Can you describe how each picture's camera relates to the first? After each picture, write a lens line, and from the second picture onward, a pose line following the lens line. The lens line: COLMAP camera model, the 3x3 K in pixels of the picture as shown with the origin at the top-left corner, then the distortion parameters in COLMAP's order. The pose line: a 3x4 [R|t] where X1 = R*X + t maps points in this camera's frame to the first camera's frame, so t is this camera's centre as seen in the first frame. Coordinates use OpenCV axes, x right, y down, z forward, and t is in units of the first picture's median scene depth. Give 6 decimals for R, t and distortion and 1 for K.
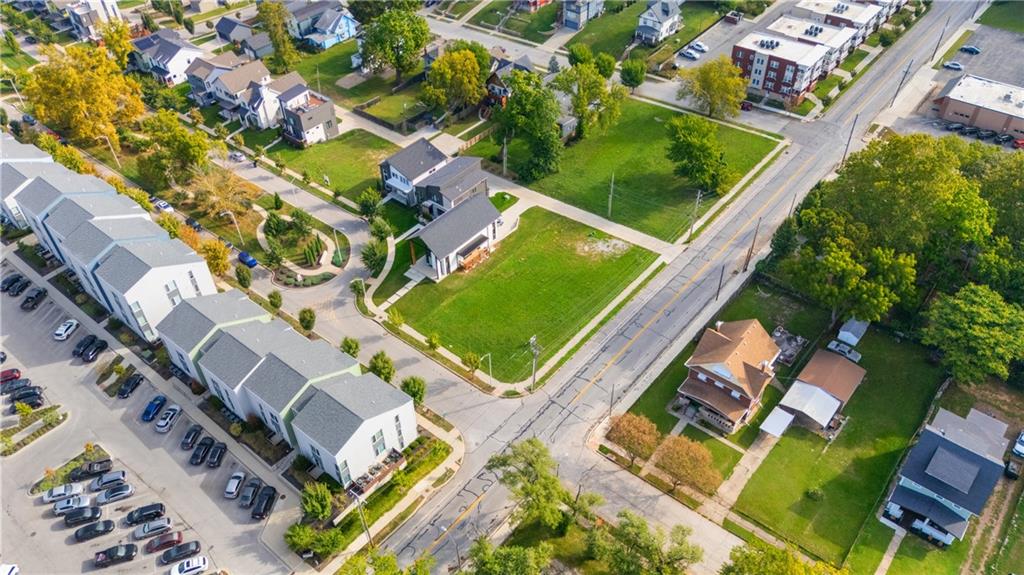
lens RADIAL K [[747.9, 0, 512.0], [0, 747.9, 287.5], [0, 0, 1]] dist [0.024040, -0.007580]
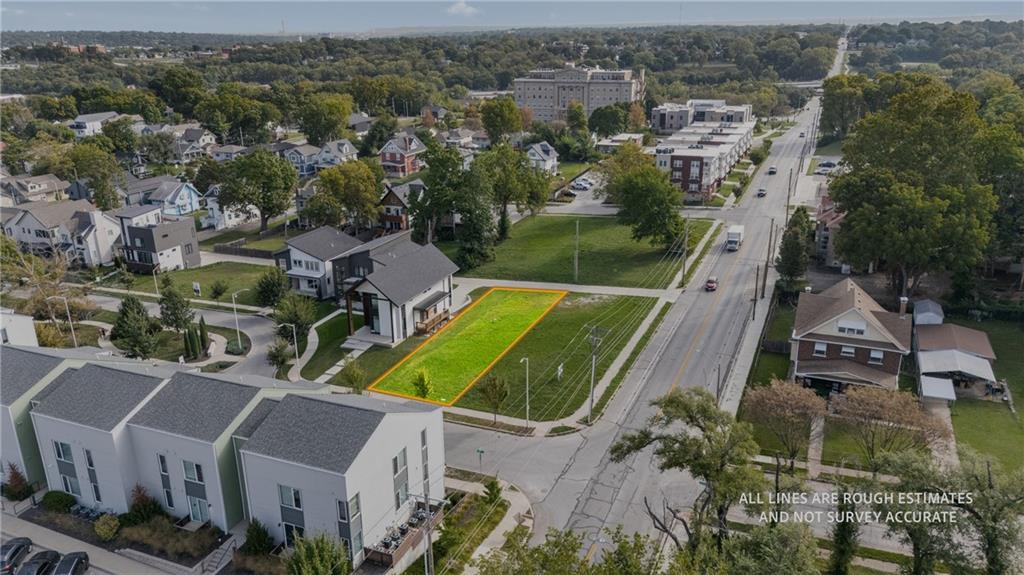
lens RADIAL K [[747.9, 0, 512.0], [0, 747.9, 287.5], [0, 0, 1]] dist [0.024040, -0.007580]
pose [[0.957695, -0.085409, 0.274821, -0.173775], [0.189417, 0.906008, -0.378510, 0.221119], [-0.216662, 0.414553, 0.883857, 0.314359]]
